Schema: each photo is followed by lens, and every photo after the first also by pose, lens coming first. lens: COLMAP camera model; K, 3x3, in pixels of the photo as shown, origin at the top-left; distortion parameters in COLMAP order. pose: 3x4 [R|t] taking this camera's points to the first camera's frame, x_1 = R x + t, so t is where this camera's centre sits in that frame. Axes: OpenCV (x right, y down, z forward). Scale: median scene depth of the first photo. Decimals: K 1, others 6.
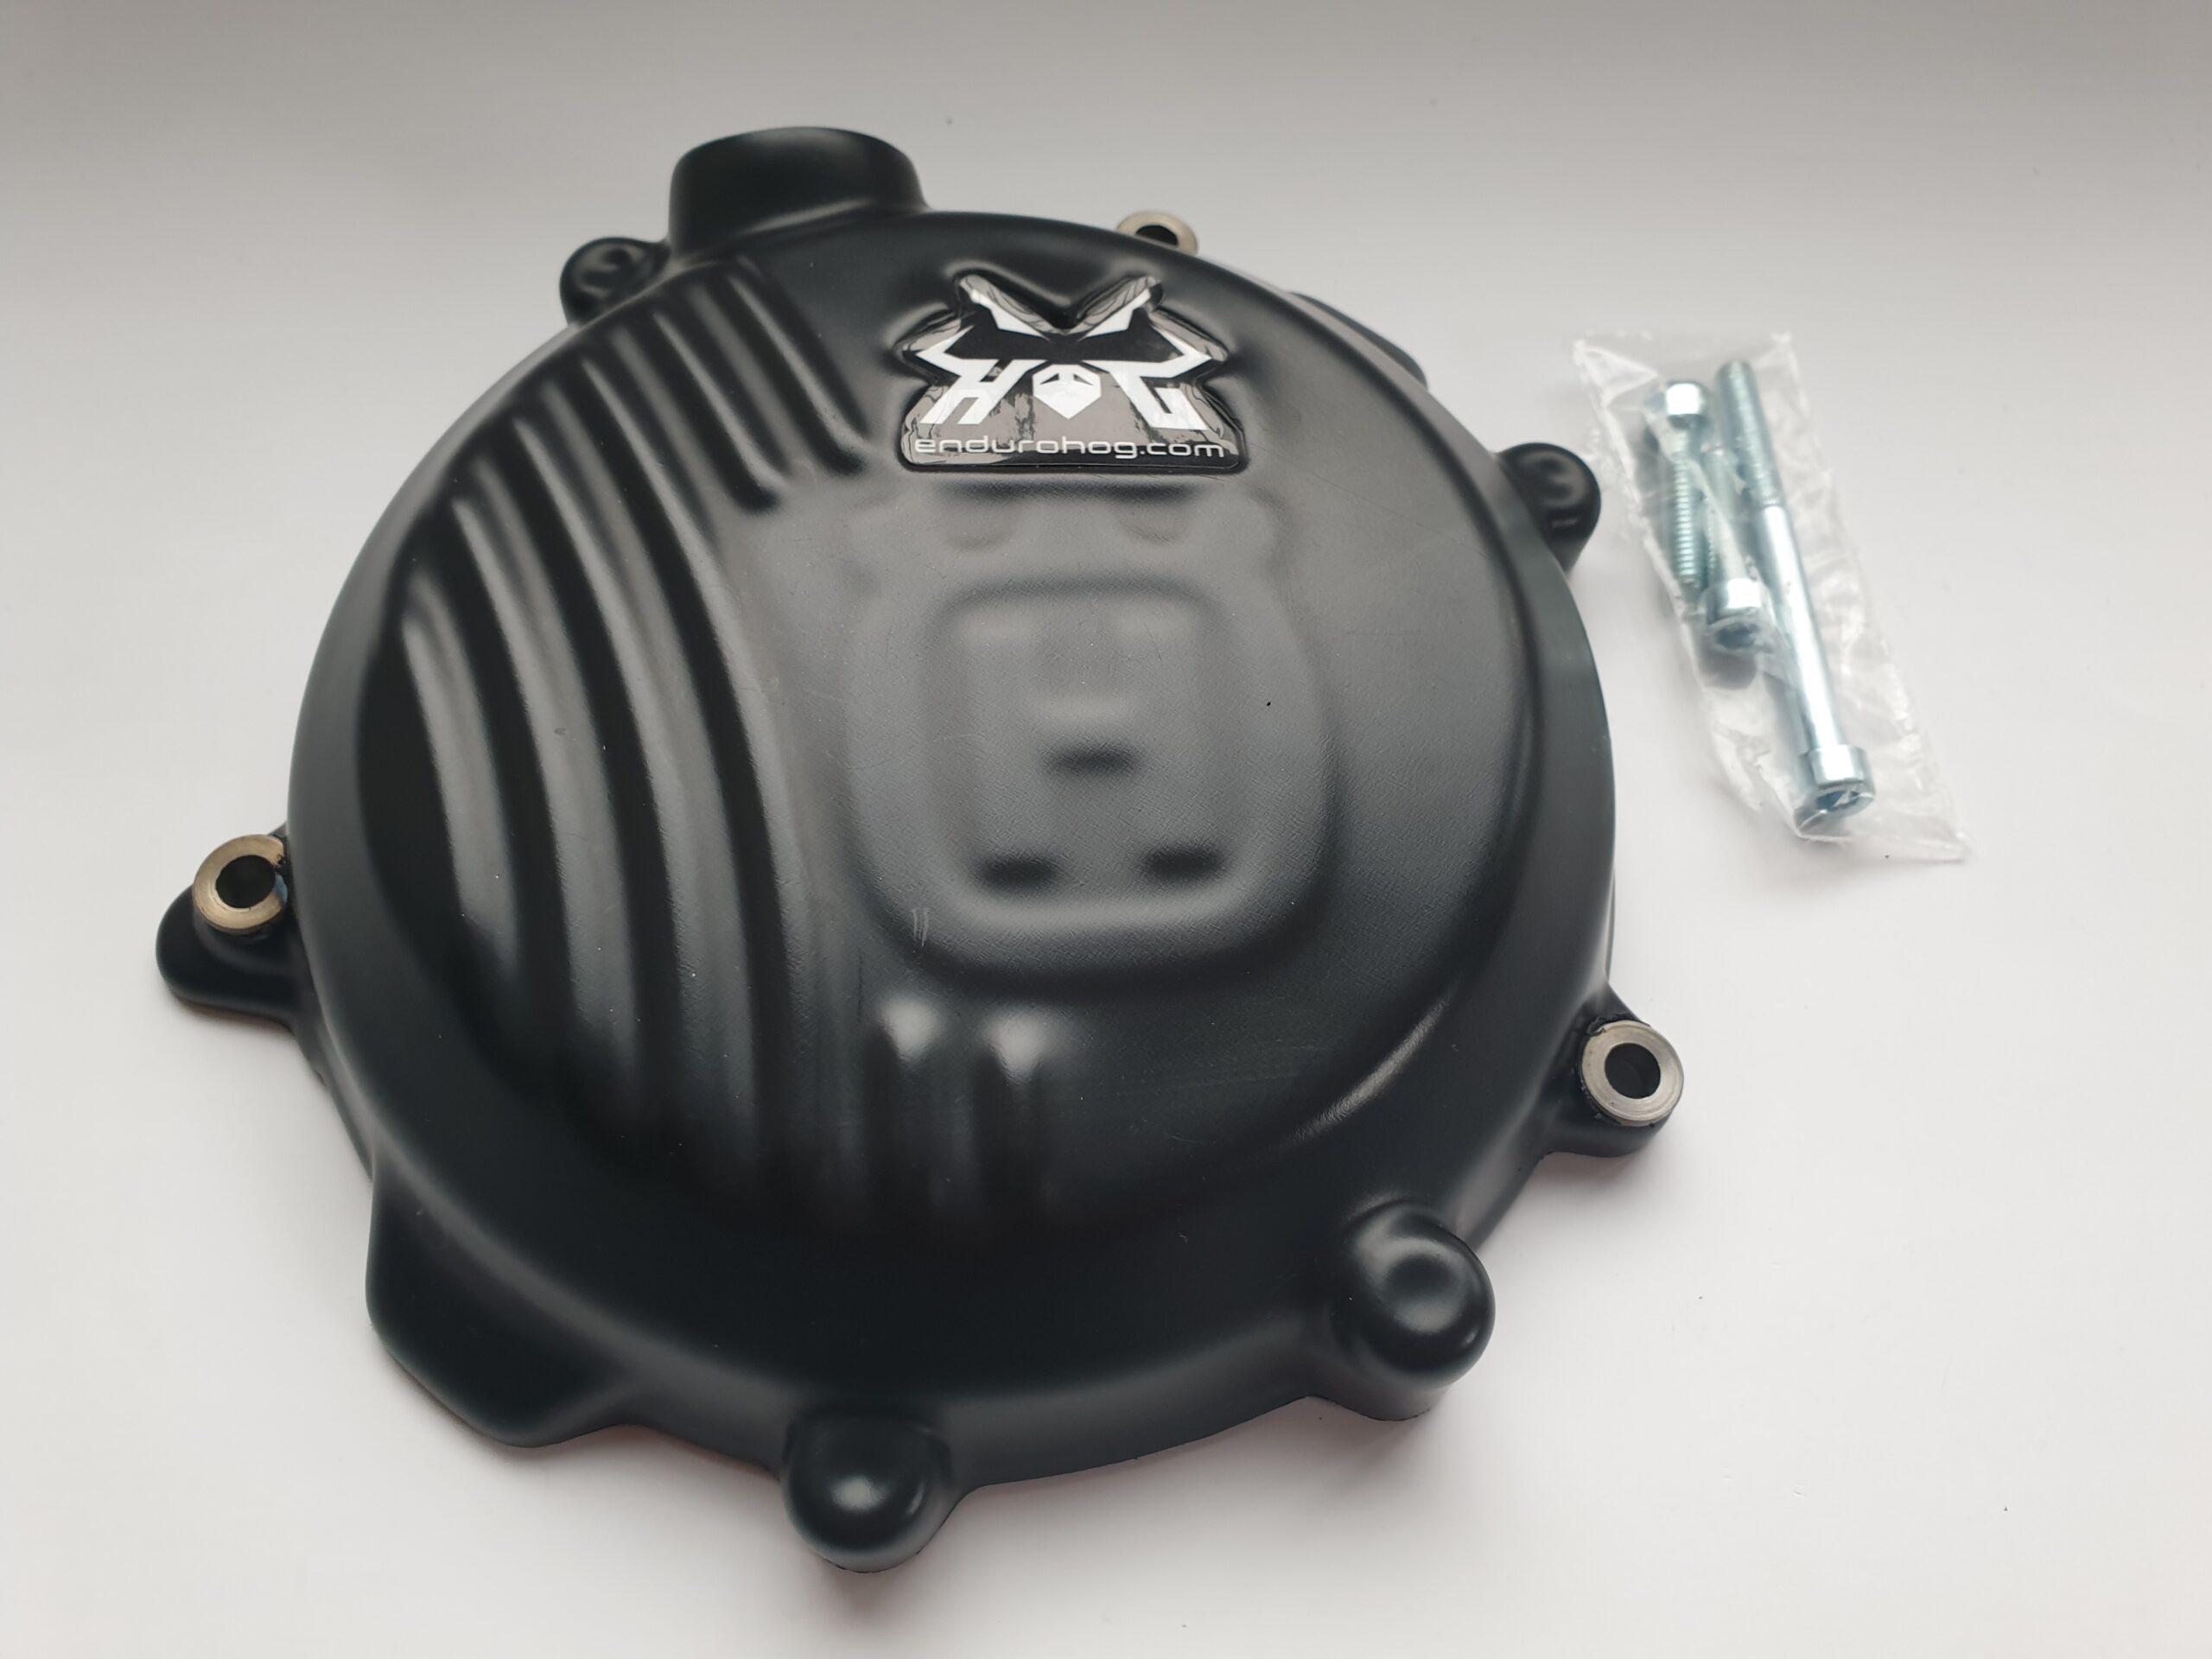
lens RADIAL K [[1743.3, 0, 1095.4], [0, 1743.3, 857.8], [0, 0, 1]] dist [0.001212, -0.001176]
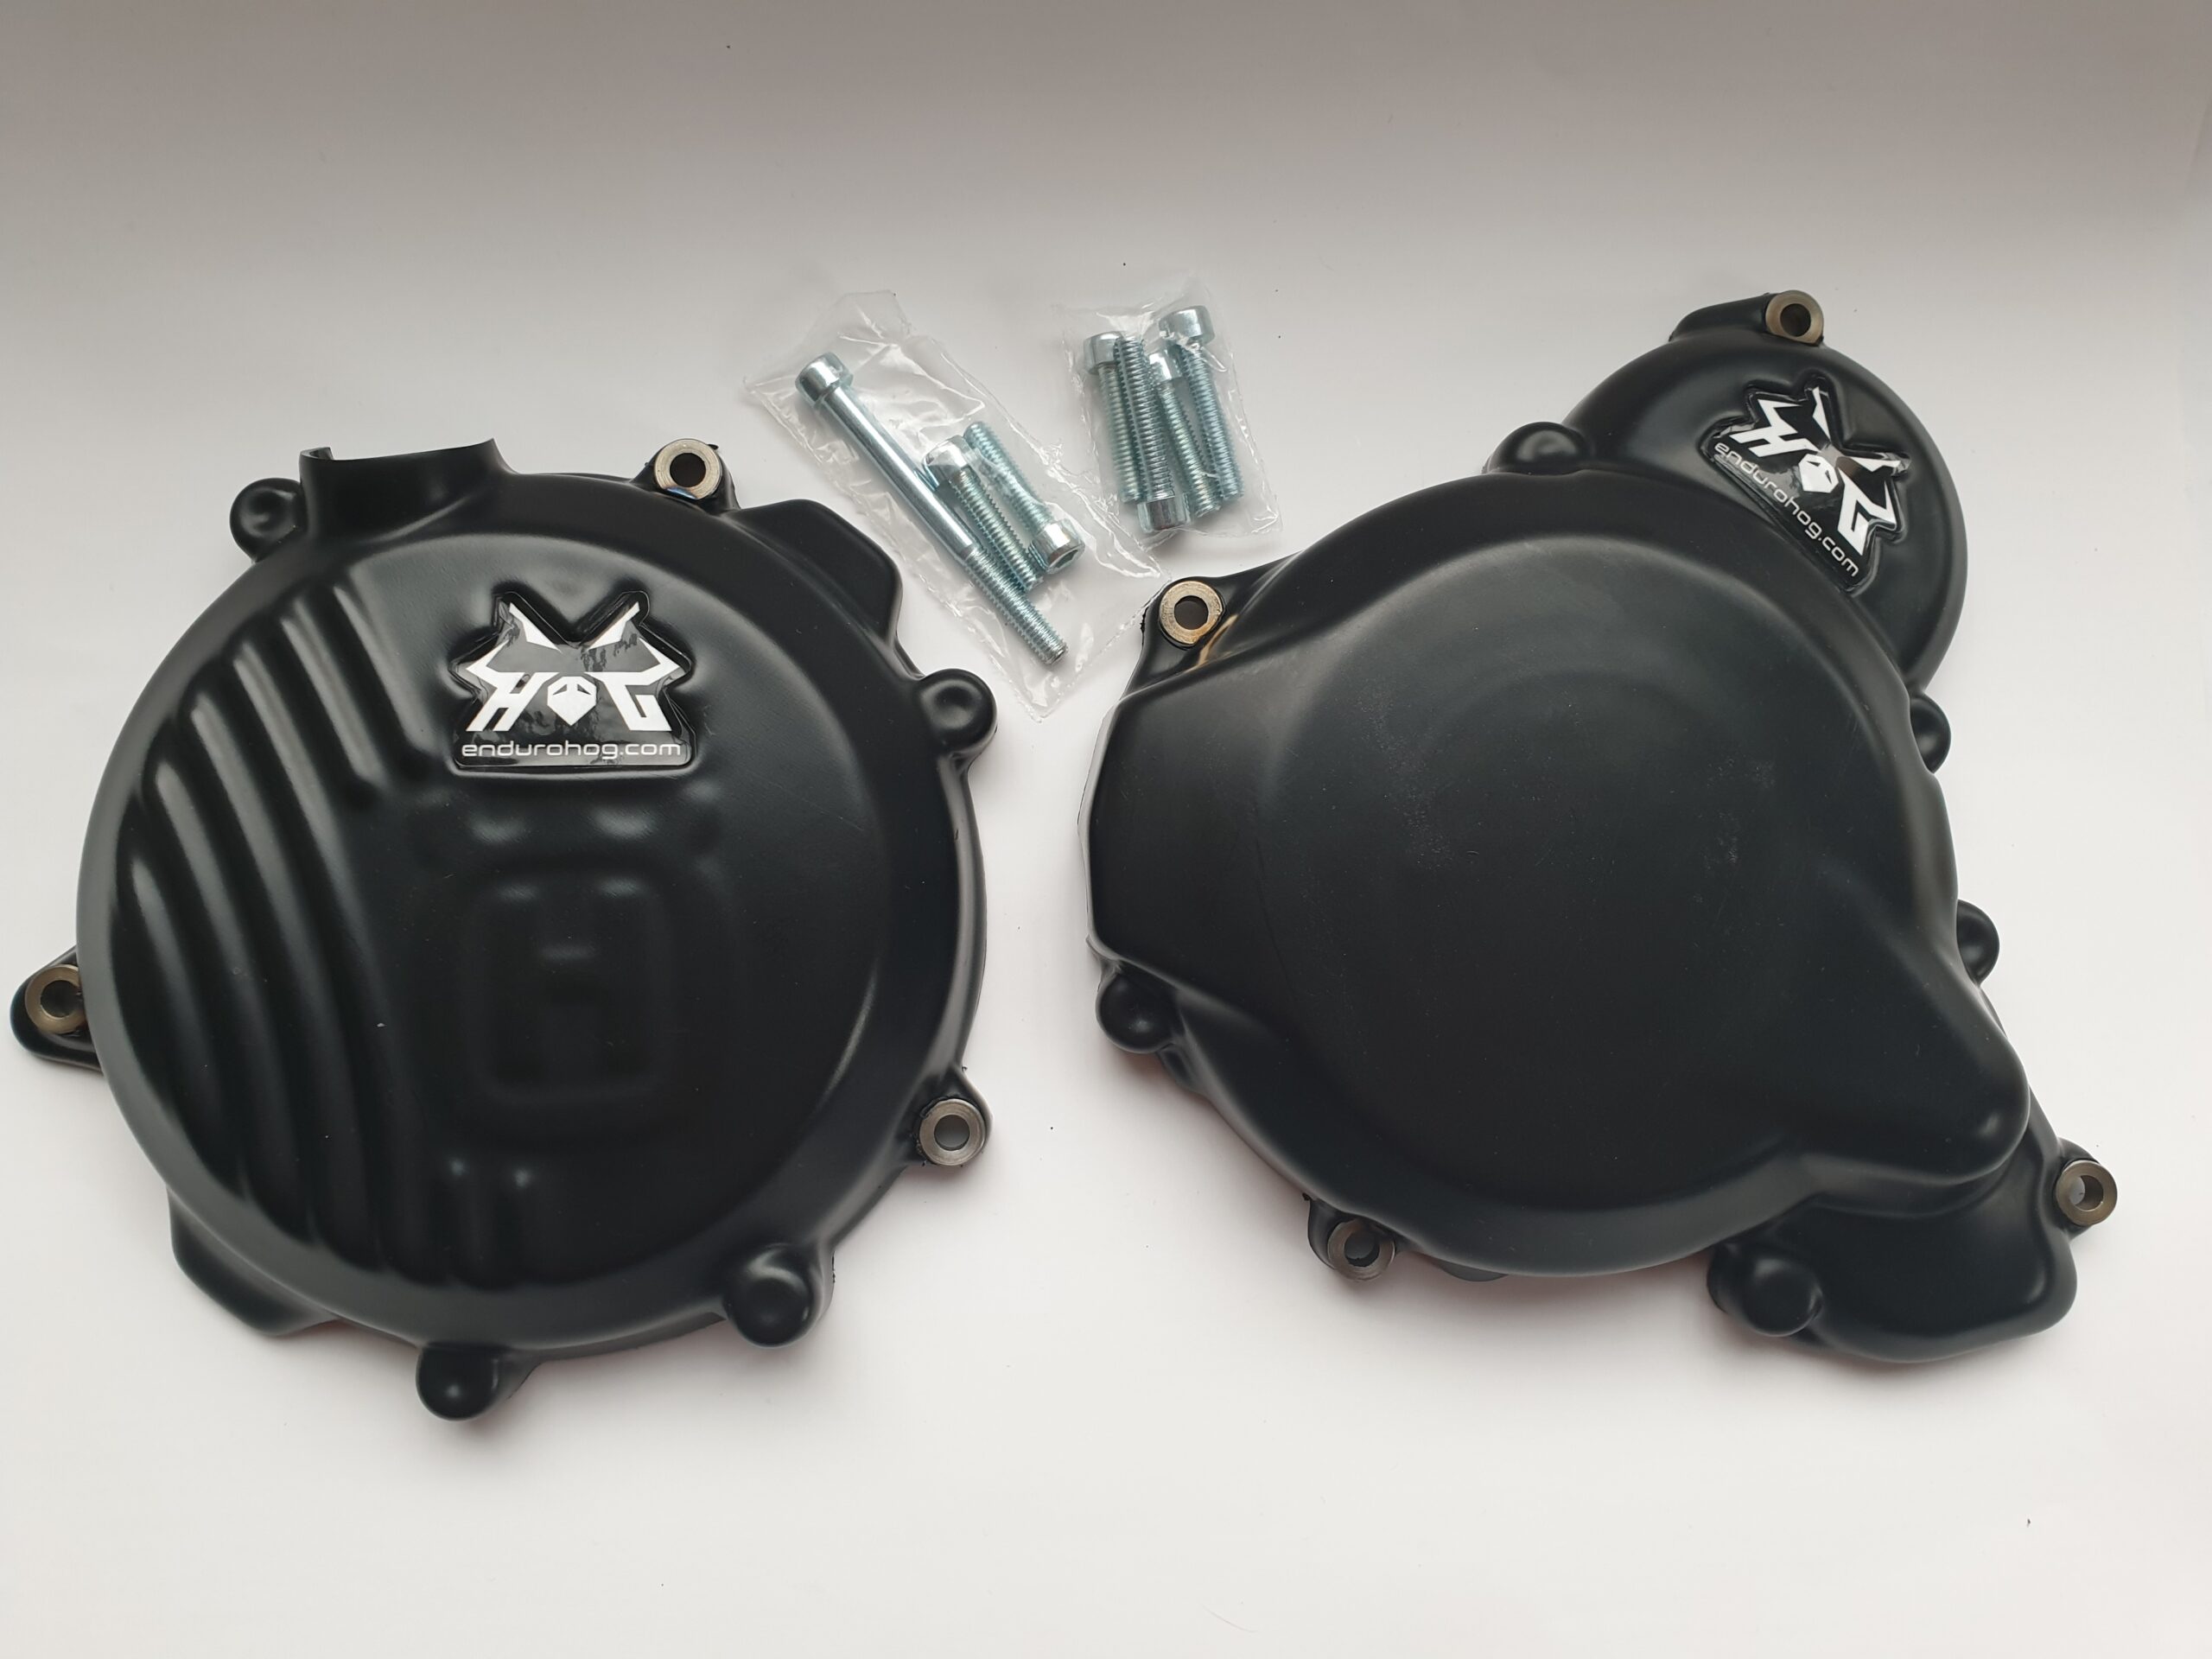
lens RADIAL K [[1689.0, 0, 1106.0], [0, 1689.0, 829.5], [0, 0, 1]] dist [-0.004416, -0.006089]
pose [[0.999399, 0.029382, 0.018388, 0.411938], [-0.033899, 0.939187, 0.341728, -0.672899], [-0.007229, -0.342146, 0.939619, -0.364770]]
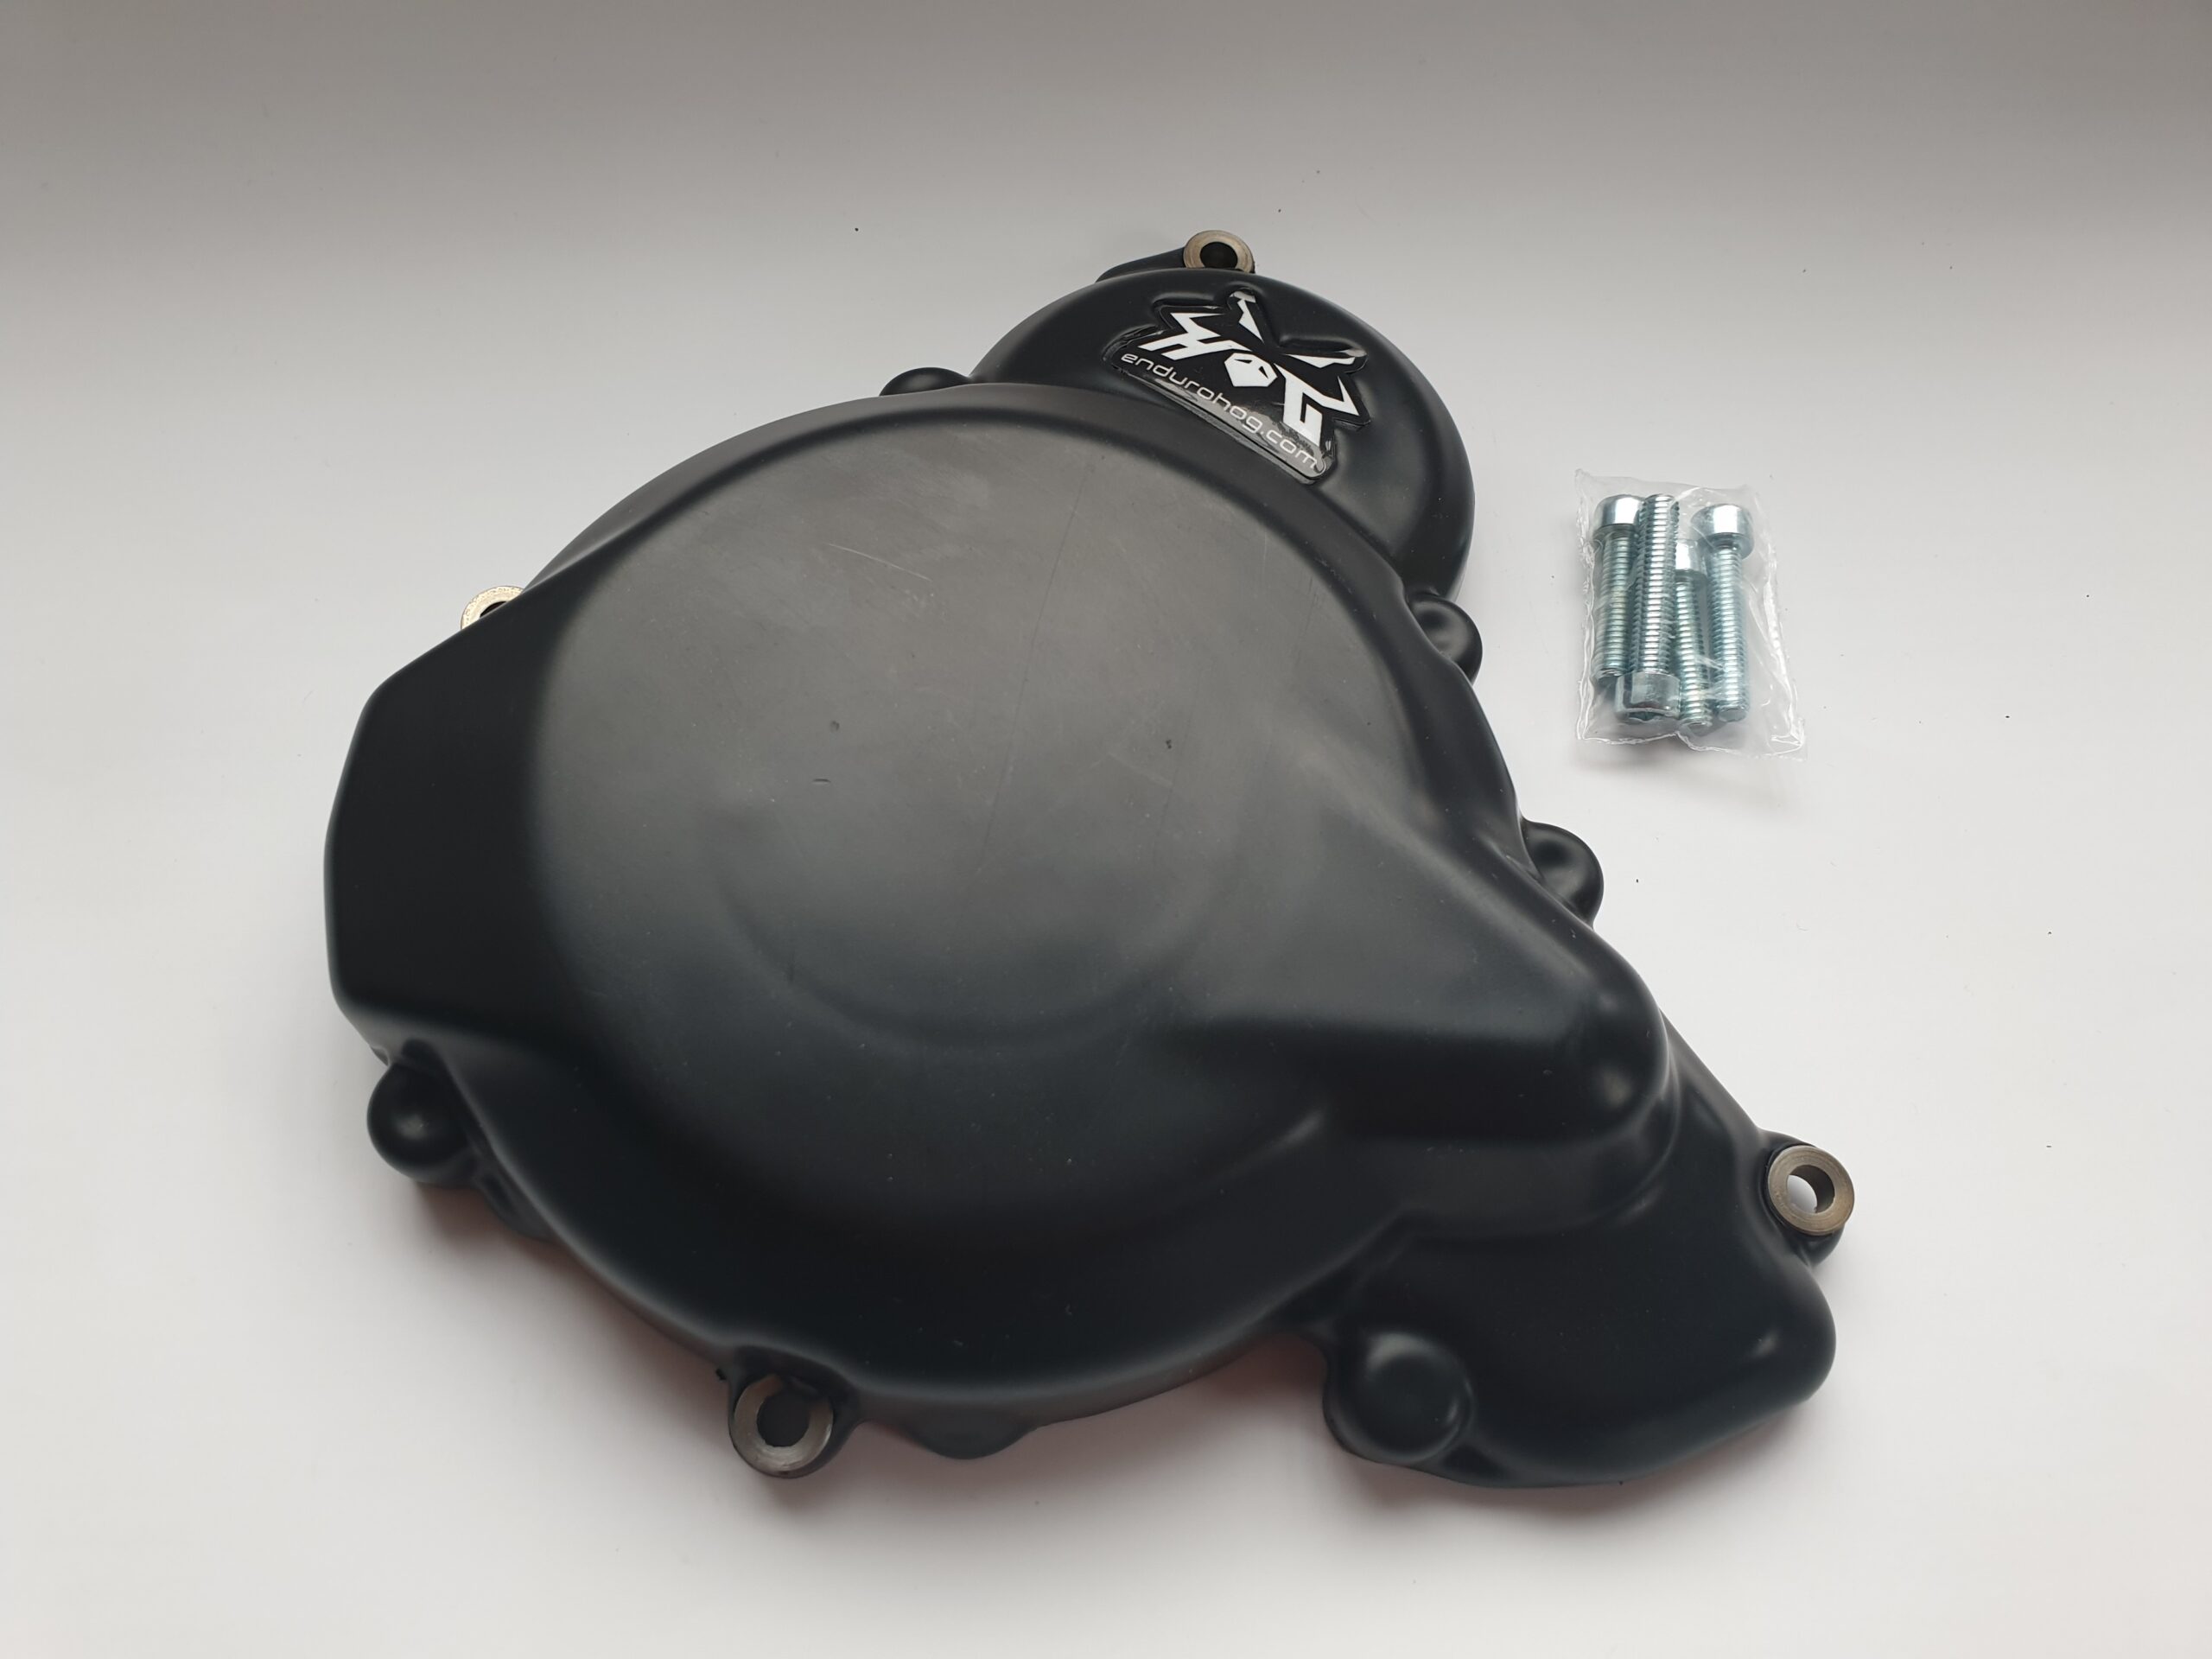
lens RADIAL K [[1689.0, 0, 1106.0], [0, 1689.0, 829.5], [0, 0, 1]] dist [-0.004416, -0.006089]
pose [[0.991685, -0.110040, 0.066721, 0.861280], [0.108782, 0.993818, 0.022207, -0.150488], [-0.068752, -0.014764, 0.997525, -0.082646]]
